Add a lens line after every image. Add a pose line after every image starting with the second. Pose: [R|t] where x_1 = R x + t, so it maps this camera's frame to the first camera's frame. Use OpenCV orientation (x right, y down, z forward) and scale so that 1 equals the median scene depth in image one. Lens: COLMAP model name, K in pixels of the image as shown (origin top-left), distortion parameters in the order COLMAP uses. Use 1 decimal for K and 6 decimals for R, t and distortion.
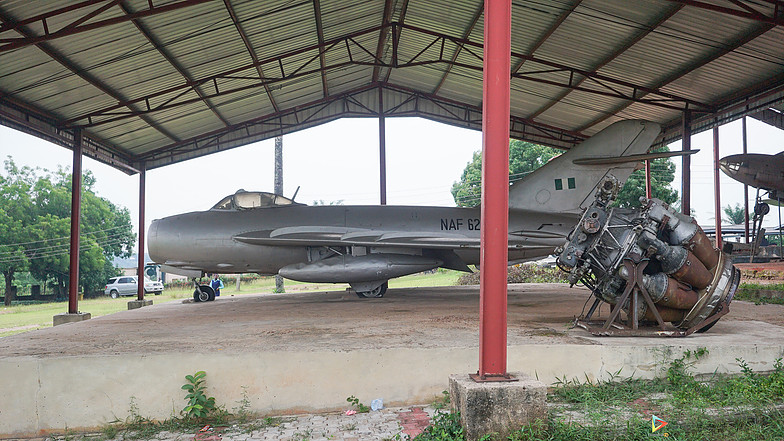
lens RADIAL K [[807.8, 0, 390.8], [0, 807.8, 220.4], [0, 0, 1]] dist [0.004332, 0.000000]
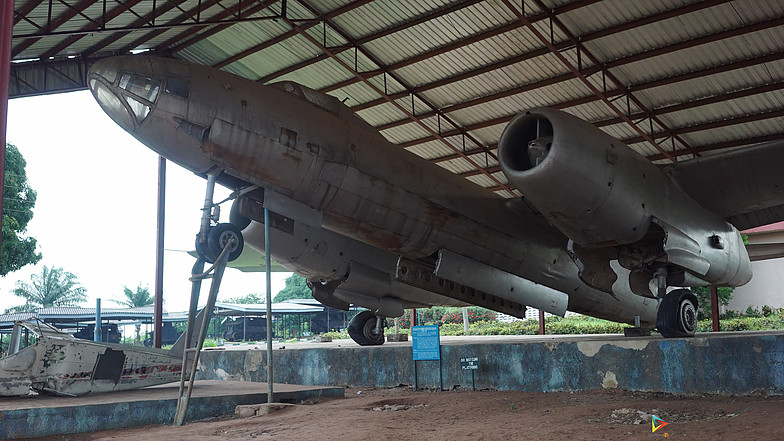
lens RADIAL K [[807.8, 0, 390.3], [0, 807.8, 218.9], [0, 0, 1]] dist [0.004332, 0.000000]
pose [[0.760401, 0.087084, 0.643589, 0.300924], [-0.017973, 0.993411, -0.113184, 0.010701], [-0.649205, 0.074498, 0.756956, 0.706191]]
